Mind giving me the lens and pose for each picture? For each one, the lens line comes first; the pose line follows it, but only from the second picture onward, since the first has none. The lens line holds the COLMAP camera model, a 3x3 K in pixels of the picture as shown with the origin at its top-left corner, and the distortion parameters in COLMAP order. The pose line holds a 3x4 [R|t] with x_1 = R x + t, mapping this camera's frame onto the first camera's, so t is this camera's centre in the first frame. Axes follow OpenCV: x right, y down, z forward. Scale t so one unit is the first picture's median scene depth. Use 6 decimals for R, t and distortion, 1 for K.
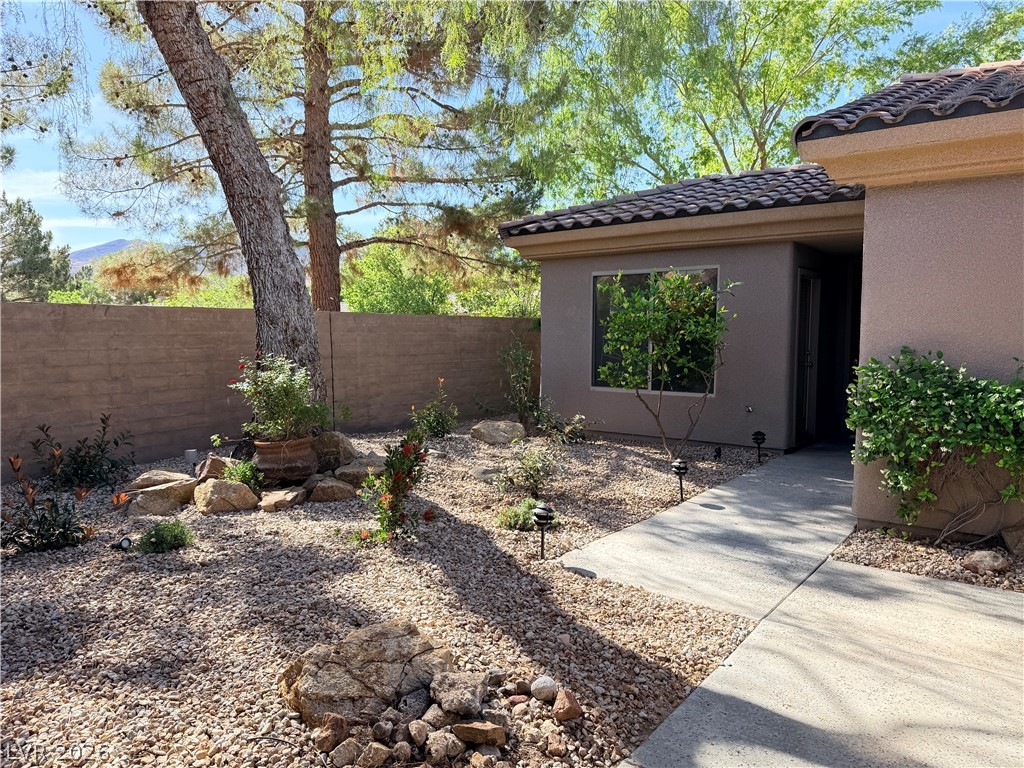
lens RADIAL K [[720.5, 0, 509.9], [0, 720.5, 386.0], [0, 0, 1]] dist [0.128143, -0.190790]
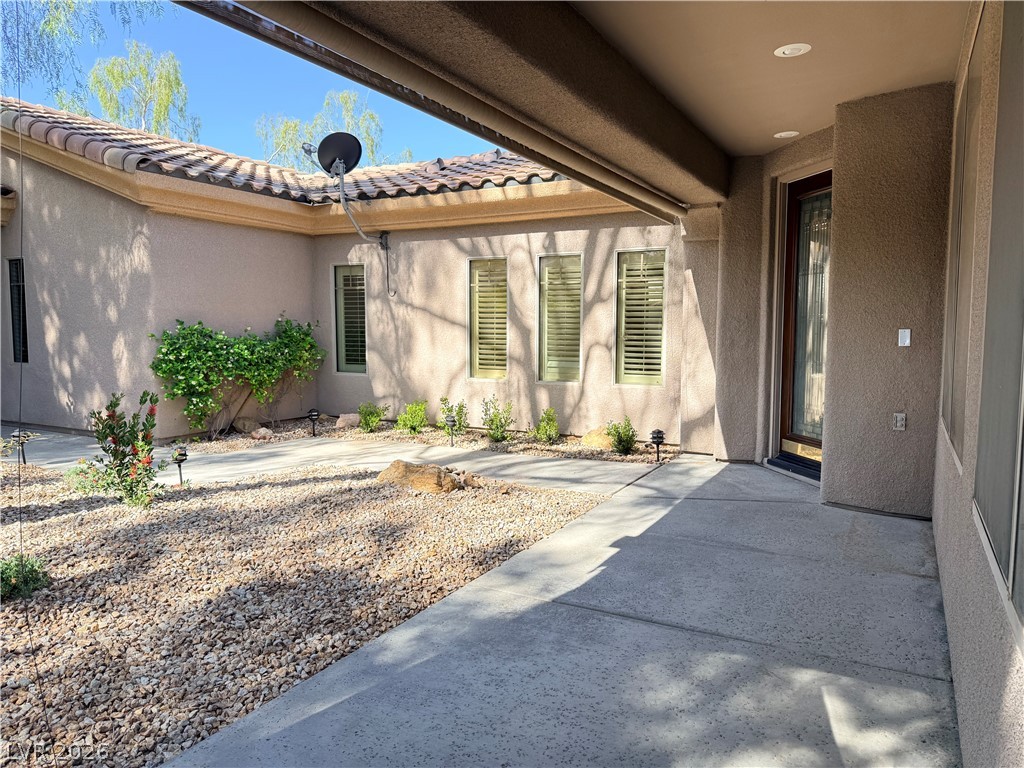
lens RADIAL K [[720.5, 0, 509.9], [0, 720.5, 386.0], [0, 0, 1]] dist [0.128143, -0.190790]
pose [[-0.141206, -0.084969, 0.986327, -1.104433], [0.068550, 0.993079, 0.095365, -0.014073], [-0.987604, 0.081079, -0.134404, 0.533544]]
